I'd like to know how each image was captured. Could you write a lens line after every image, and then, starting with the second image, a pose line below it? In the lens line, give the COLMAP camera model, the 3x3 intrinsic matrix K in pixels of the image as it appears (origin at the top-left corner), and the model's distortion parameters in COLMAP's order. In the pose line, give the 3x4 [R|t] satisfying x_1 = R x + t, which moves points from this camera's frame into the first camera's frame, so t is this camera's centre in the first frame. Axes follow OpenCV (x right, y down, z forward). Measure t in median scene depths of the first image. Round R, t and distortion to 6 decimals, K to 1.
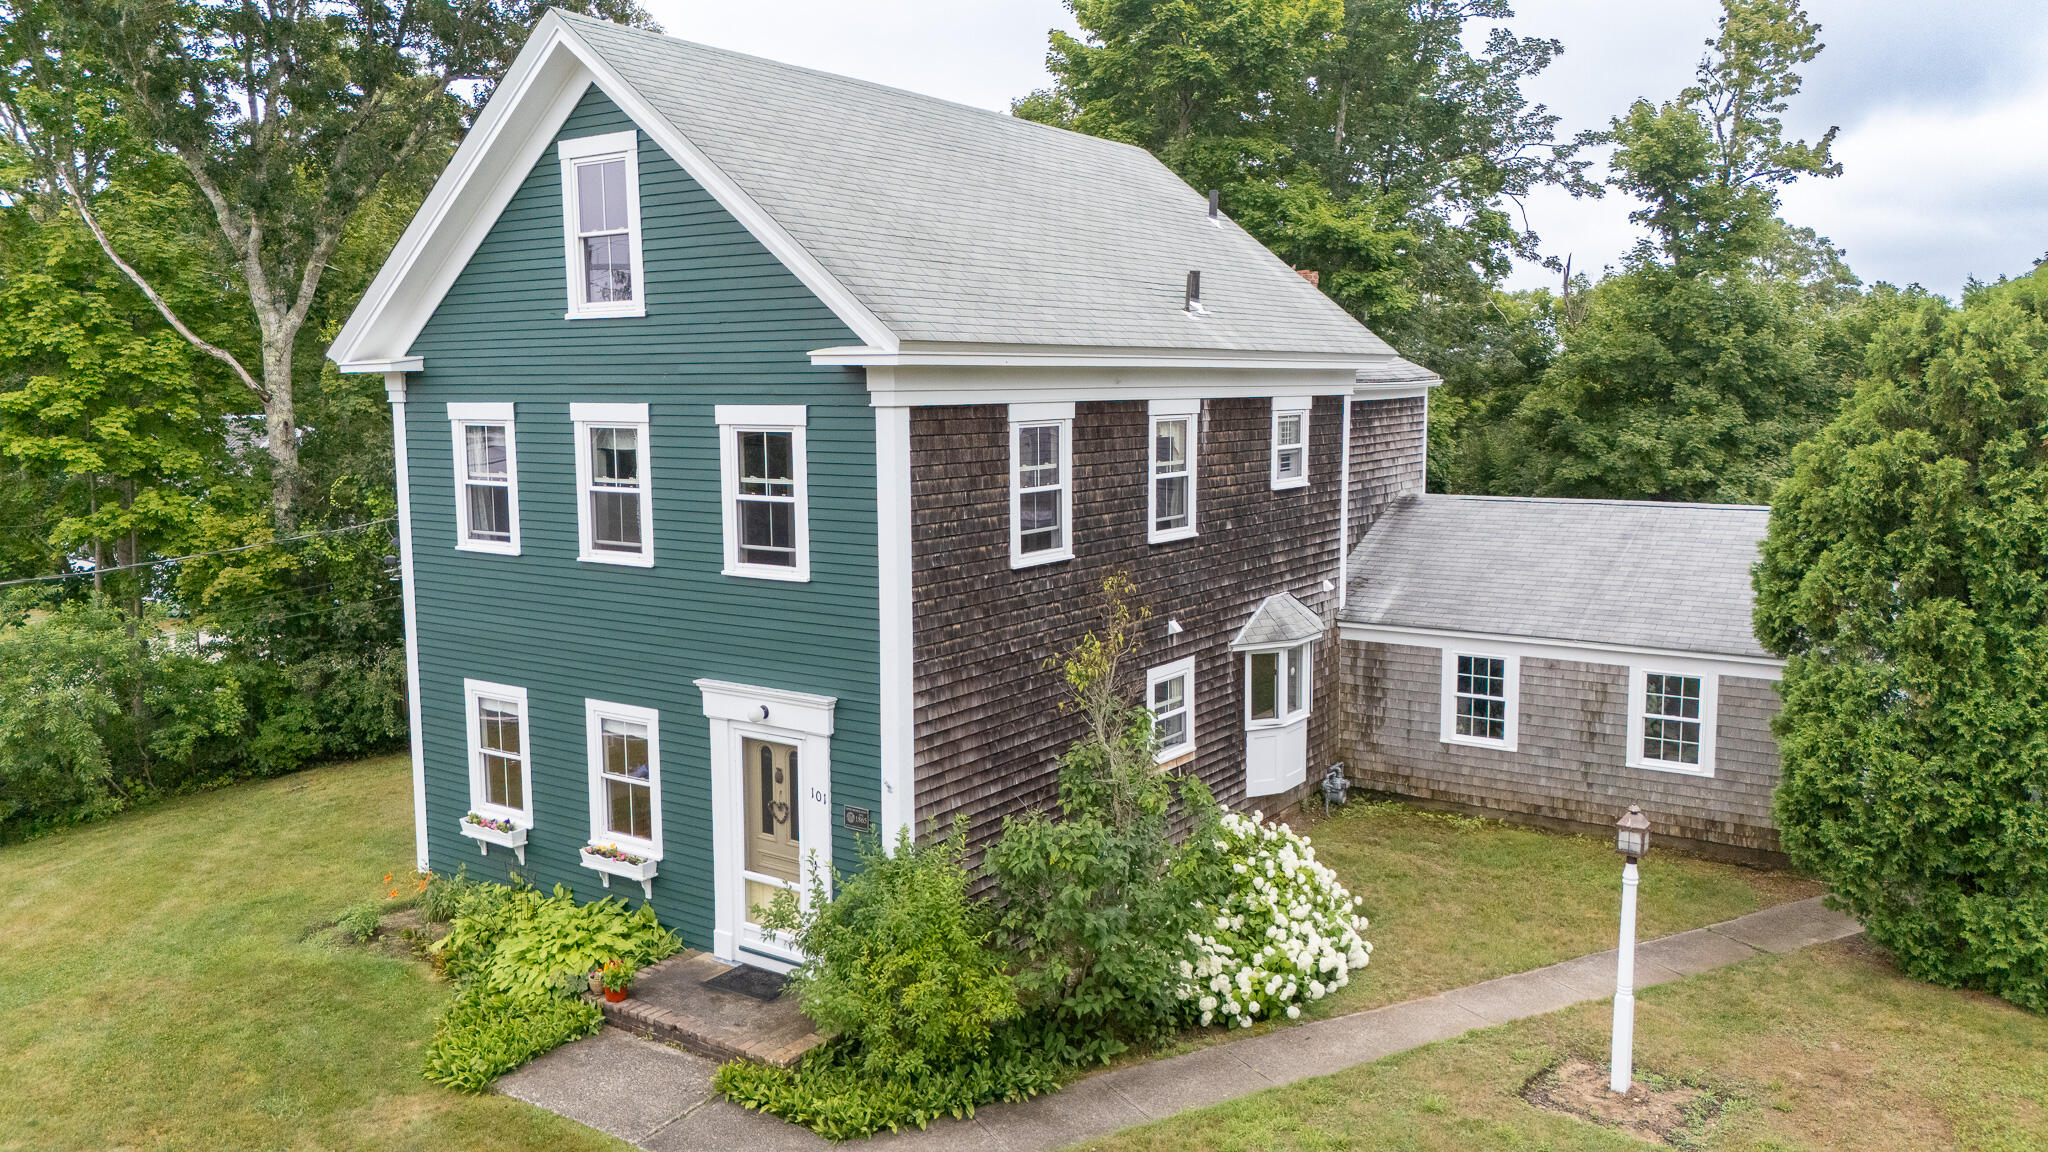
lens RADIAL K [[1534.7, 0, 1024.3], [0, 1534.7, 576.0], [0, 0, 1]] dist [0.037729, -0.022329]
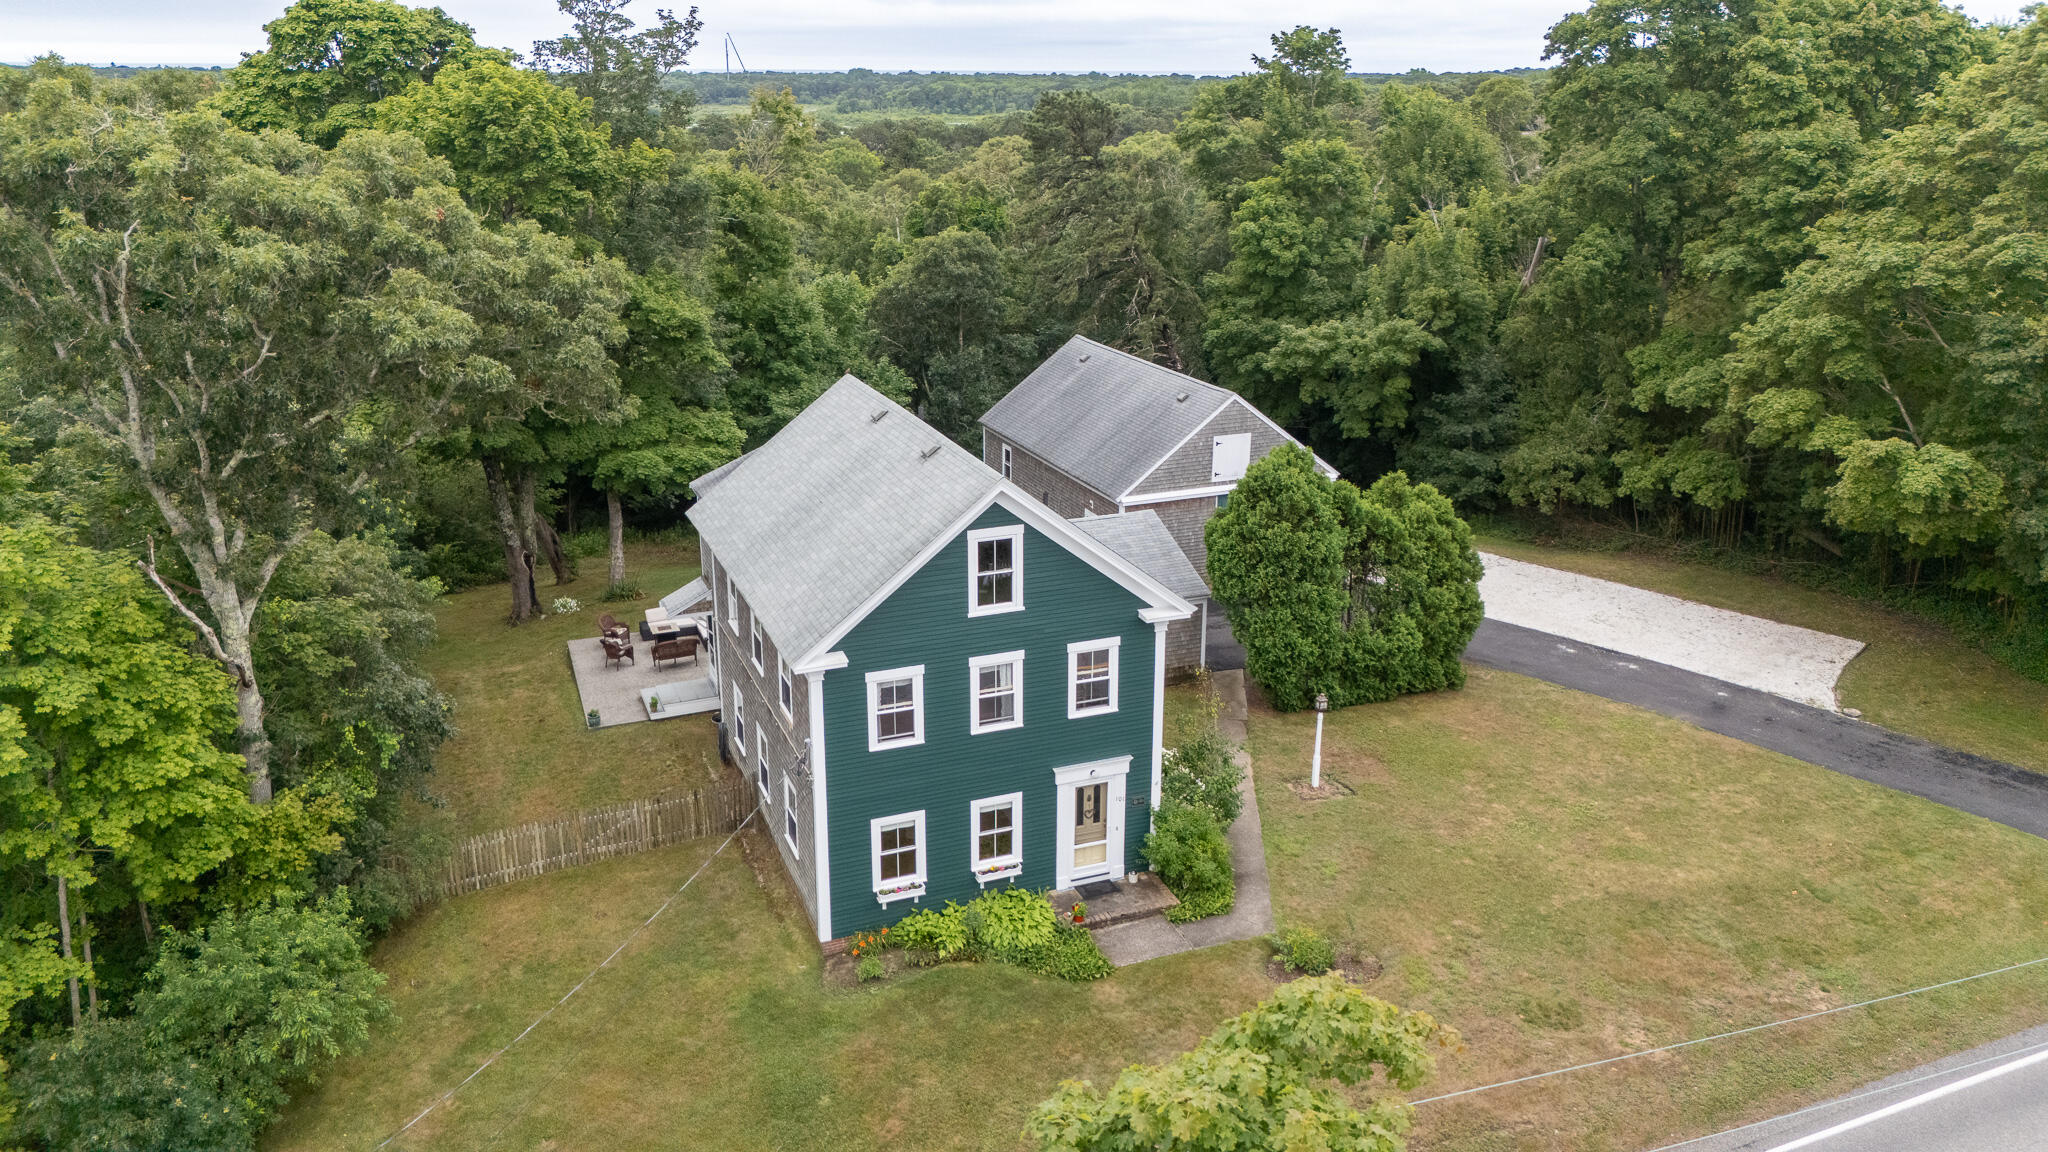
lens RADIAL K [[1534.7, 0, 1032.4], [0, 1534.7, 587.9], [0, 0, 1]] dist [0.037729, -0.022329]
pose [[0.544483, -0.263780, 0.796215, -1.788863], [0.100750, 0.962958, 0.250124, -0.681934], [-0.832699, -0.055970, 0.550890, -0.105277]]
